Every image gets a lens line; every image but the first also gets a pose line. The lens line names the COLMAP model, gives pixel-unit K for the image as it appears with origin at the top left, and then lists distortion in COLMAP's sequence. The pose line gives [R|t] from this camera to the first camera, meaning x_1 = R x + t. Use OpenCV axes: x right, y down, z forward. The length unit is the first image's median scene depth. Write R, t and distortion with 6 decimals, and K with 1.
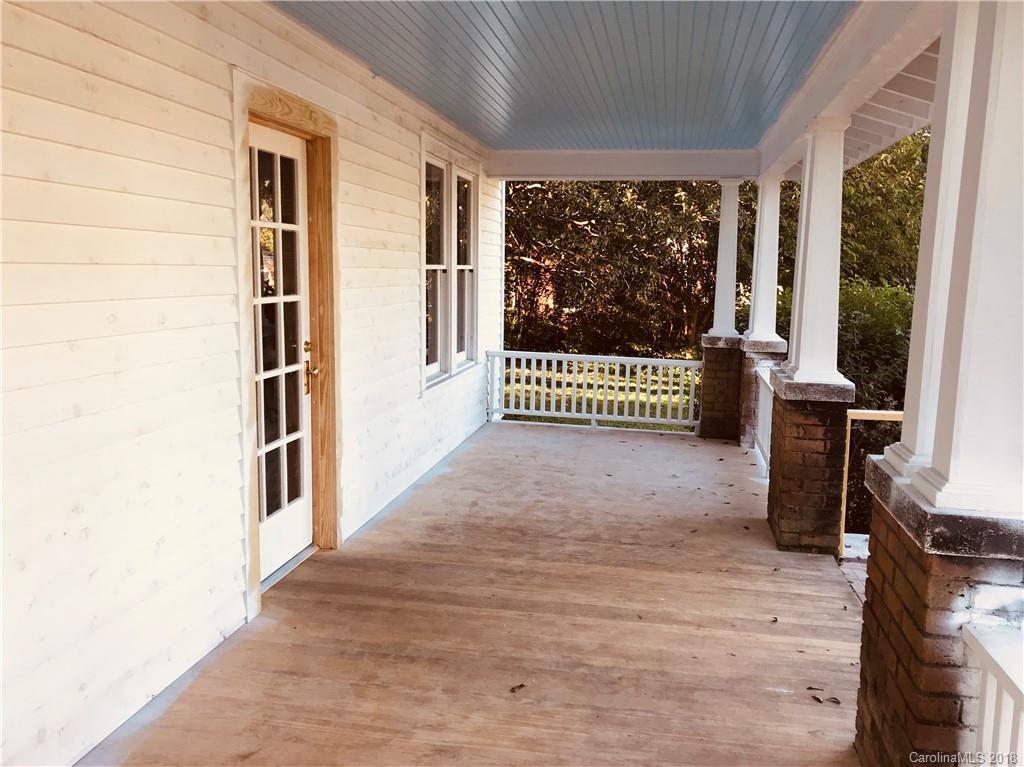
lens RADIAL K [[854.6, 0, 512.5], [0, 854.6, 383.0], [0, 0, 1]] dist [0.063952, -0.073940]
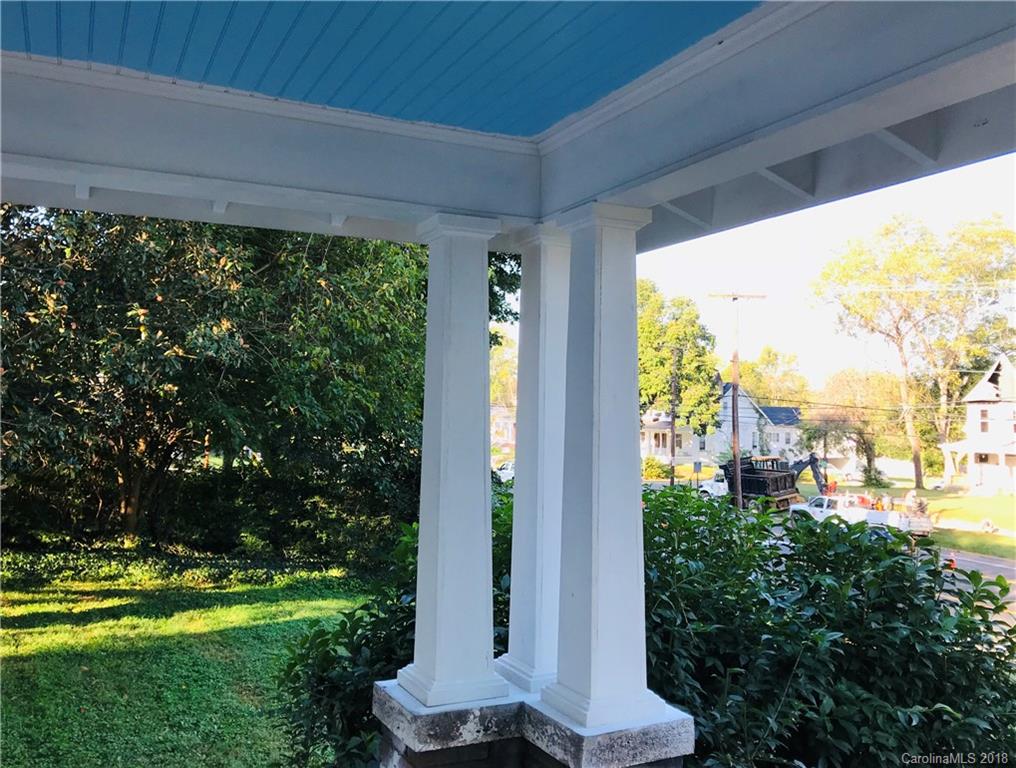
lens RADIAL K [[911.9, 0, 507.9], [0, 911.9, 380.3], [0, 0, 1]] dist [0.017876, 0.010930]
pose [[0.811382, 0.009691, 0.584437, 0.026733], [0.087337, 0.986628, -0.137612, -0.055635], [-0.577955, 0.162699, 0.799685, 0.315538]]
